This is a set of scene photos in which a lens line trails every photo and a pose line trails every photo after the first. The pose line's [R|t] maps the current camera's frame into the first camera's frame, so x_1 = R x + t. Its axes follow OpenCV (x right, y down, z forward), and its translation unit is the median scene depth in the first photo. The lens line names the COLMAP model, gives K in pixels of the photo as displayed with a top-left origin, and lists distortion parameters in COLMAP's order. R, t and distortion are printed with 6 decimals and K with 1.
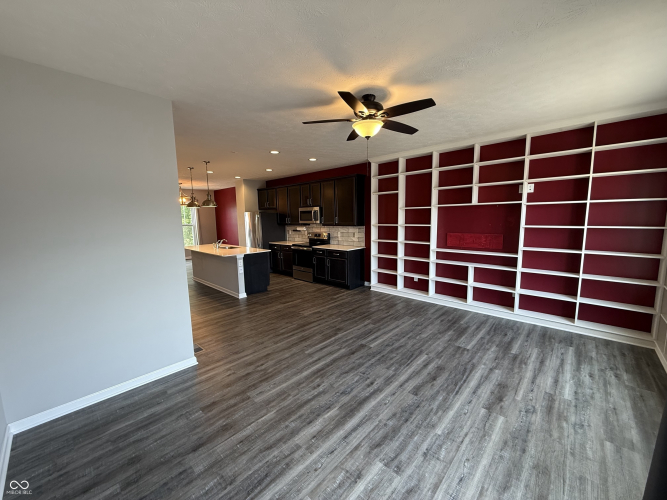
lens RADIAL K [[265.5, 0, 333.5], [0, 265.5, 250.0], [0, 0, 1]] dist [-0.000305, -0.000034]
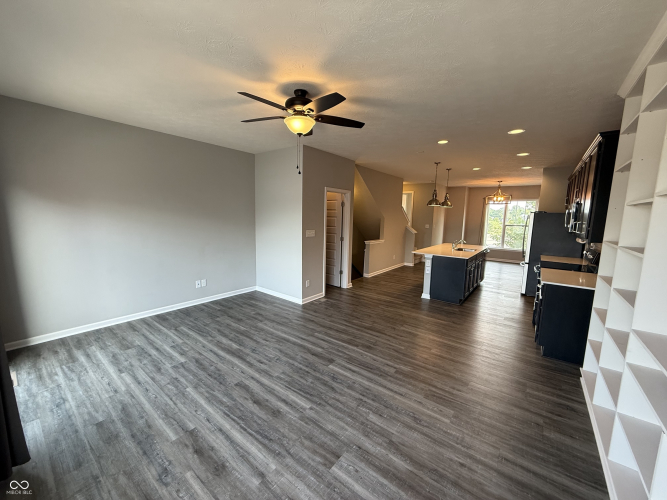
lens RADIAL K [[265.5, 0, 333.5], [0, 265.5, 250.0], [0, 0, 1]] dist [-0.000305, -0.000034]
pose [[0.093910, 0.150323, -0.984167, 1.195426], [-0.147597, 0.979714, 0.135559, -0.167364], [0.984579, 0.132530, 0.114192, 1.085413]]
